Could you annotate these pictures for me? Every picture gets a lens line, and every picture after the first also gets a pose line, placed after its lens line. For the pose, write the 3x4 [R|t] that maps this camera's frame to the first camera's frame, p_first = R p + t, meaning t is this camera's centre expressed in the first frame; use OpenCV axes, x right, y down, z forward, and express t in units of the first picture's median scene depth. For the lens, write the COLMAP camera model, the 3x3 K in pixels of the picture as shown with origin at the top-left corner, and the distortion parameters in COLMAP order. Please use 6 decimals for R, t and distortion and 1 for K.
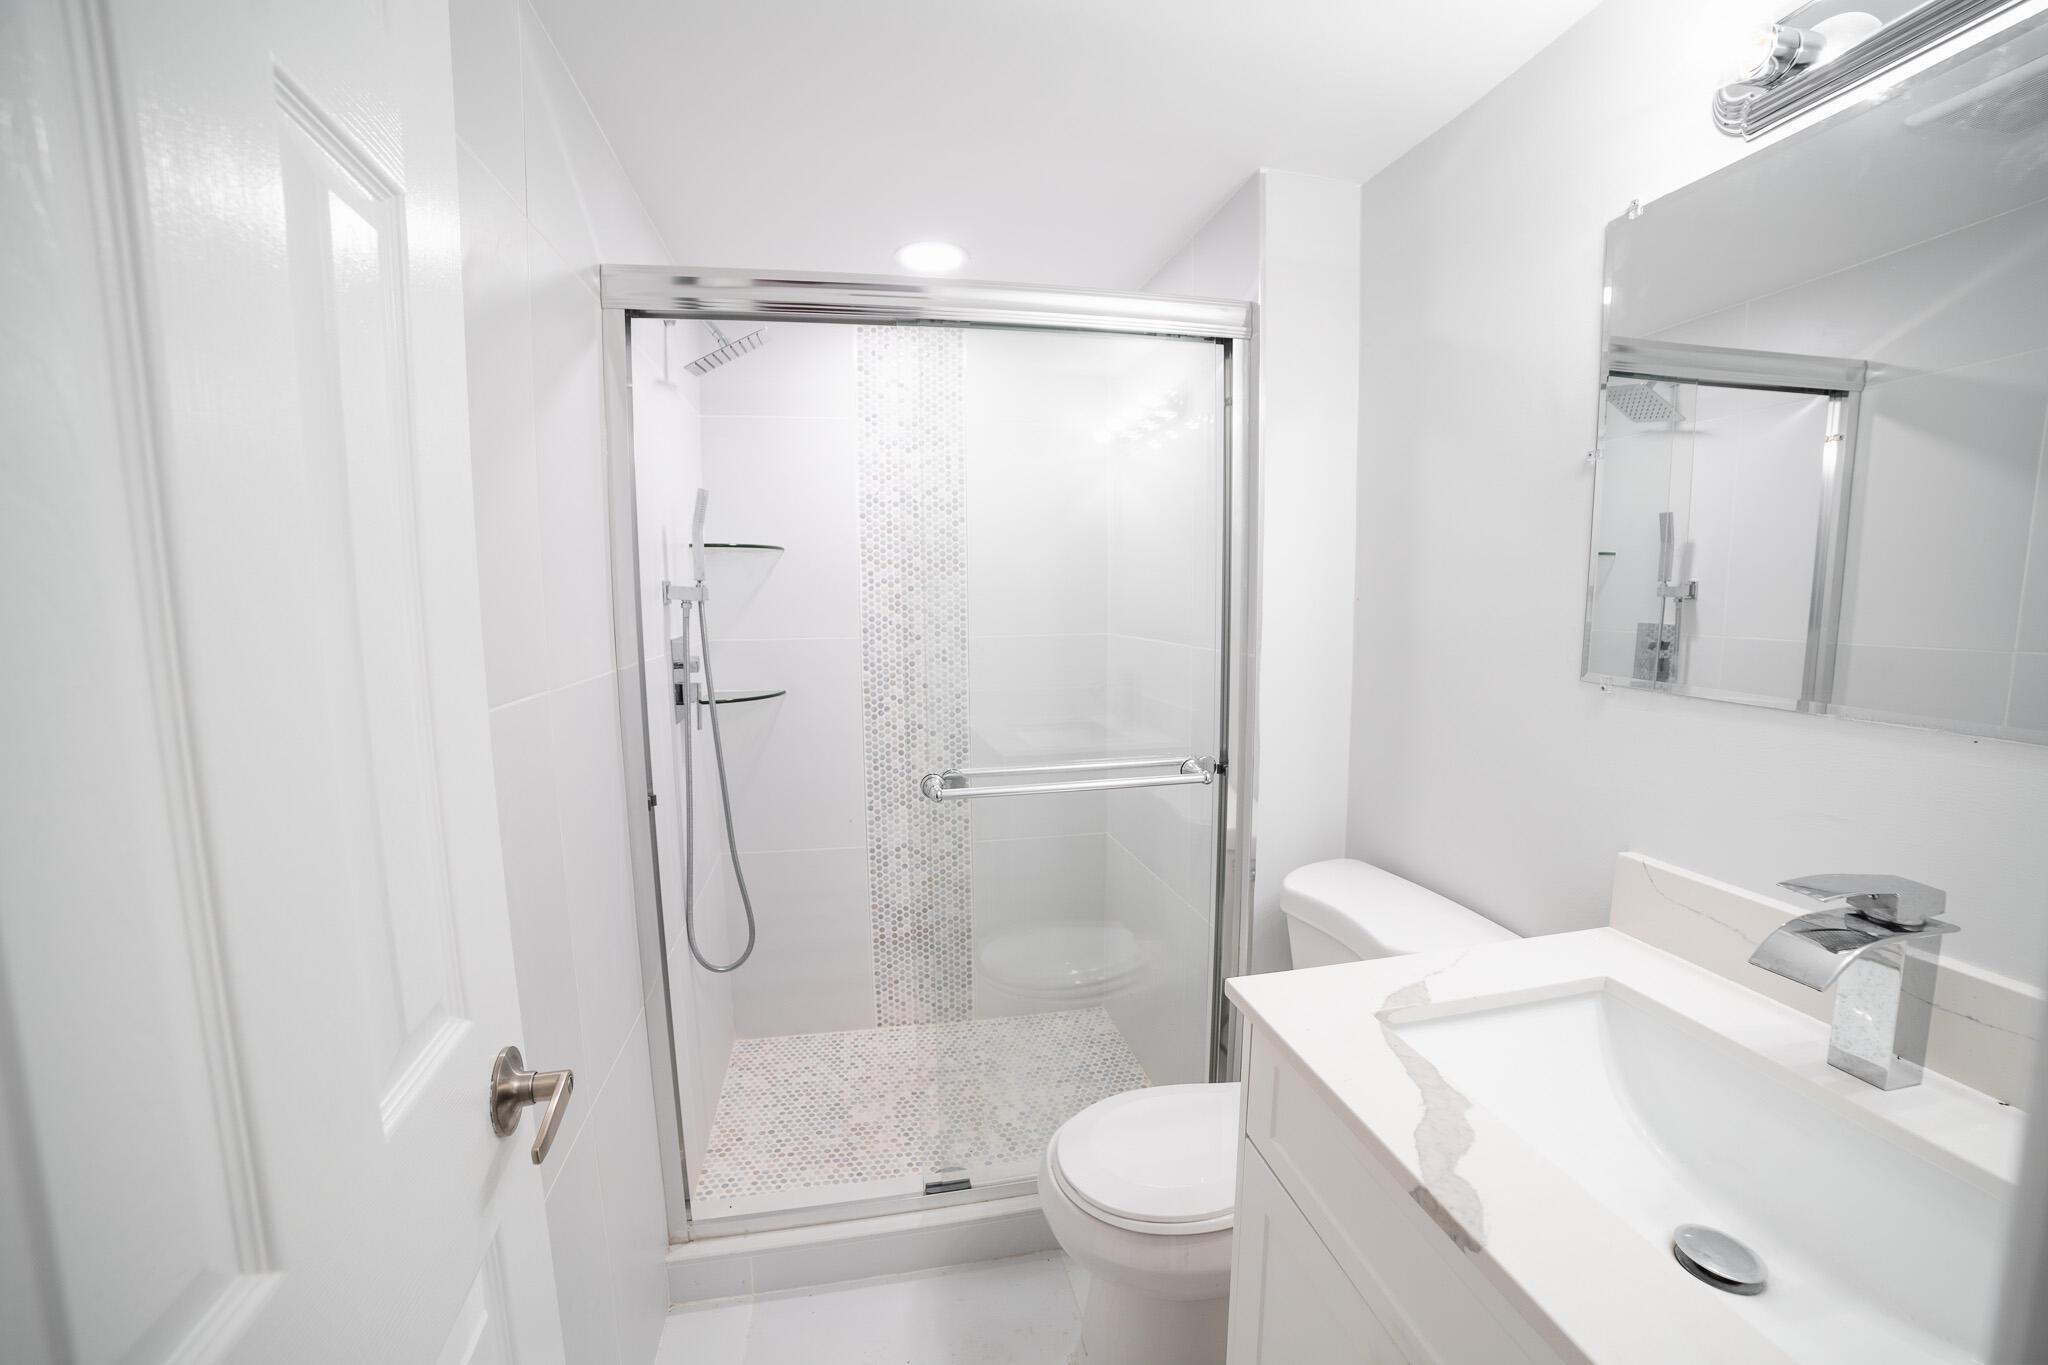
lens RADIAL K [[883.8, 0, 992.0], [0, 883.8, 692.8], [0, 0, 1]] dist [-0.121011, 0.043559]
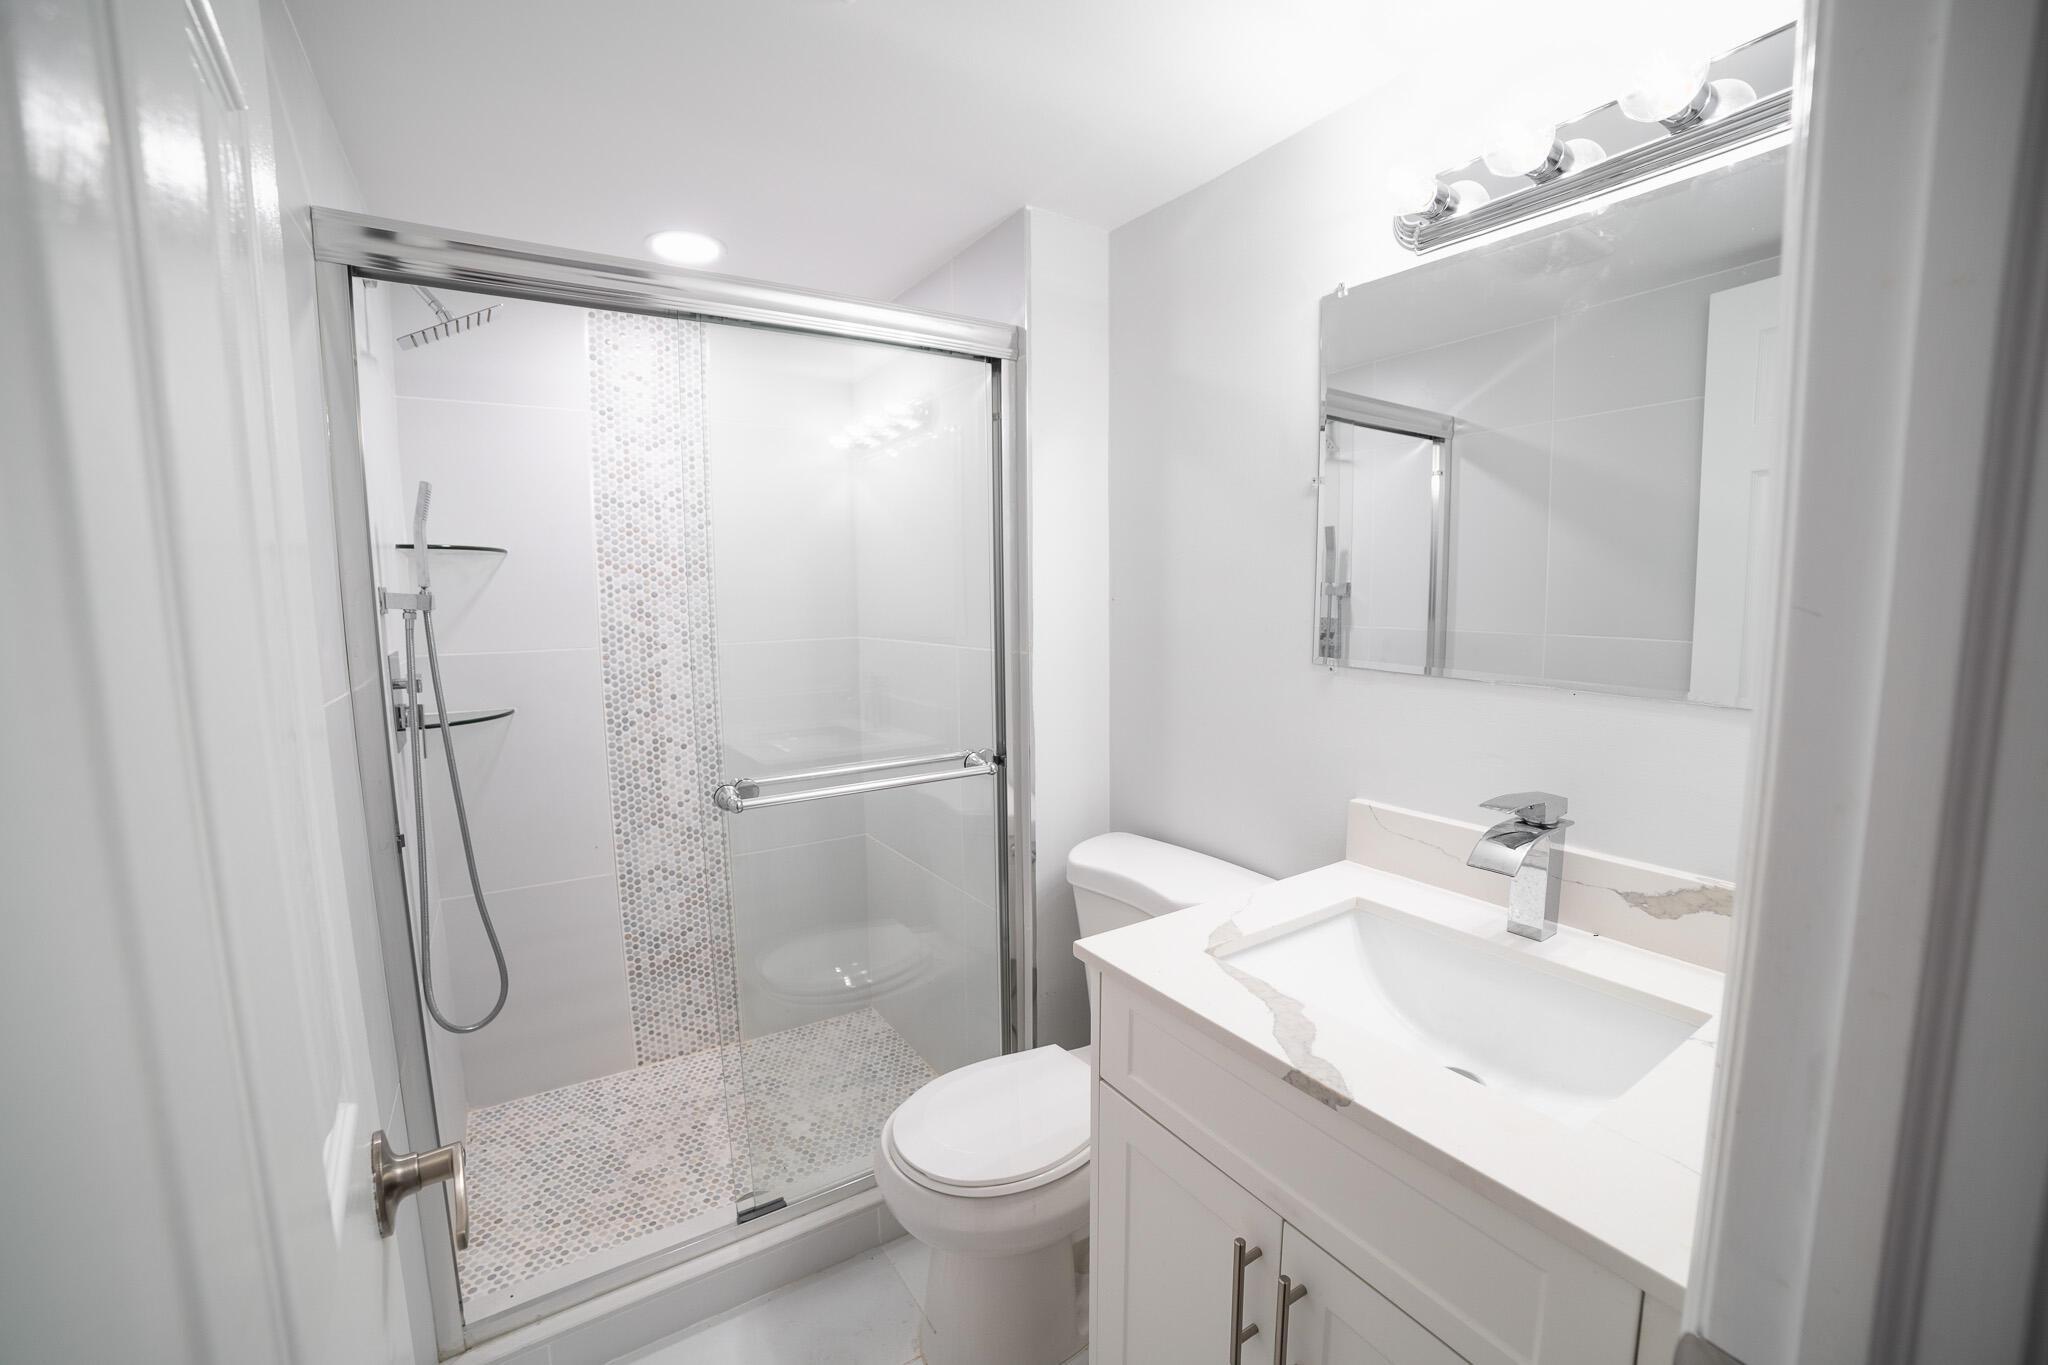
lens RADIAL K [[891.4, 0, 1021.0], [0, 891.4, 693.2], [0, 0, 1]] dist [-0.121844, 0.055875]
pose [[0.922469, -0.044033, 0.383552, -0.105750], [0.046543, 0.998913, 0.002739, 0.003097], [-0.383256, 0.015325, 0.923515, -0.013533]]
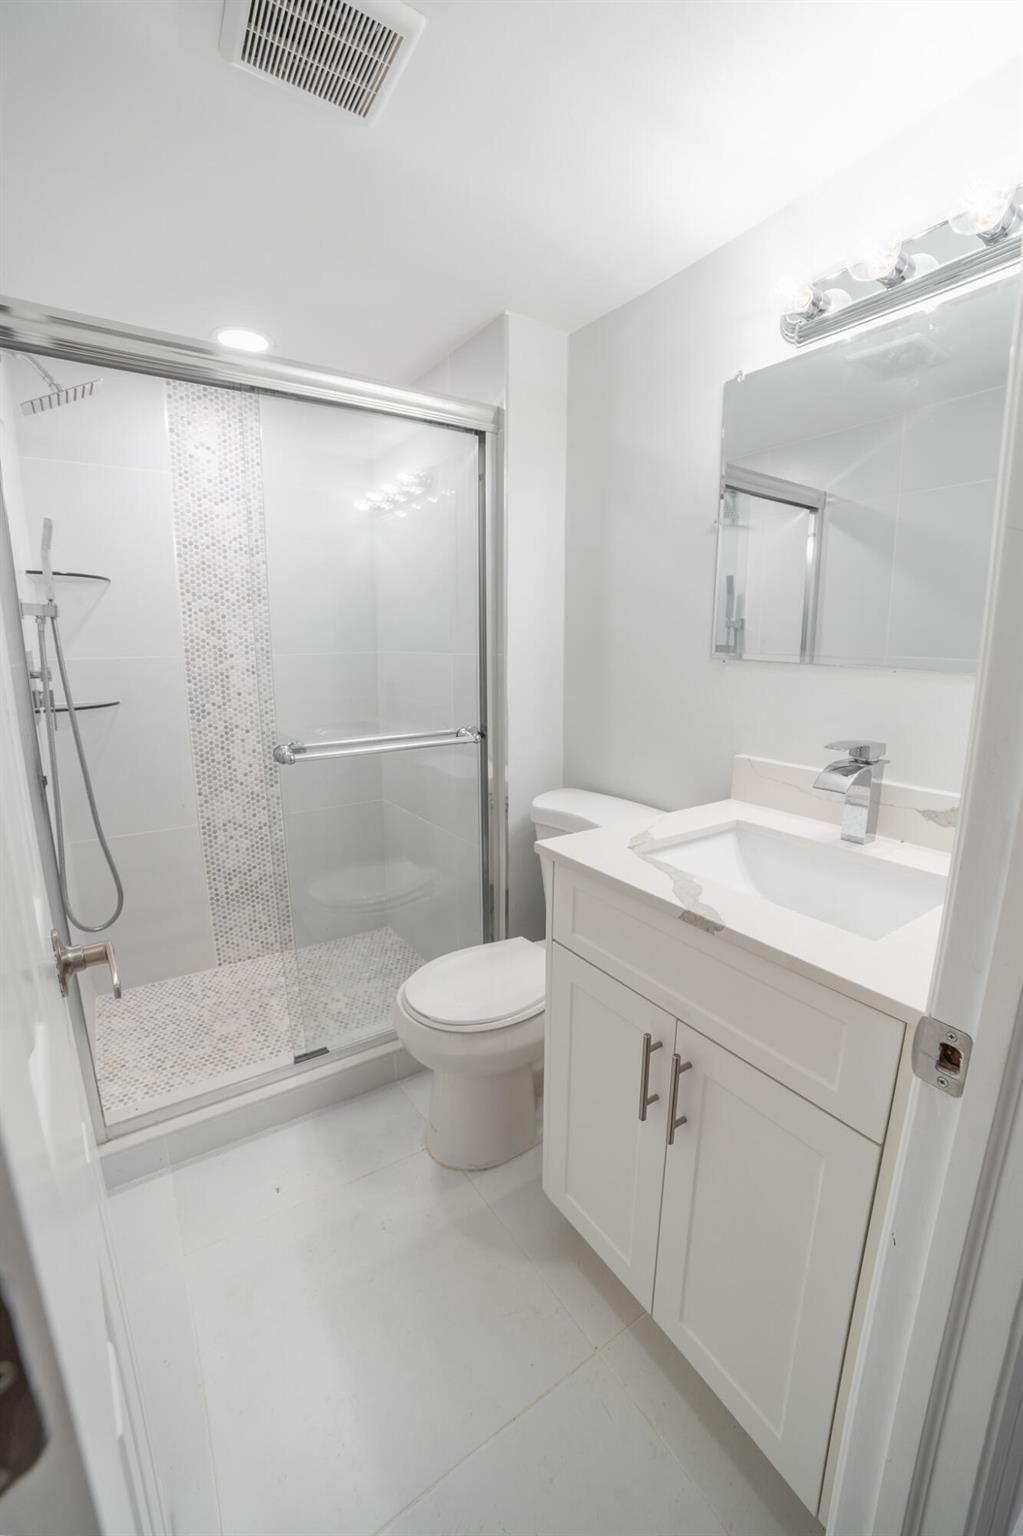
lens RADIAL K [[675.2, 0, 516.4], [0, 675.2, 791.3], [0, 0, 1]] dist [-0.112116, 0.043494]
pose [[0.912297, -0.075002, 0.402602, -0.121512], [0.037381, 0.994233, 0.100514, 0.057819], [-0.407819, -0.076649, 0.909840, -0.045414]]
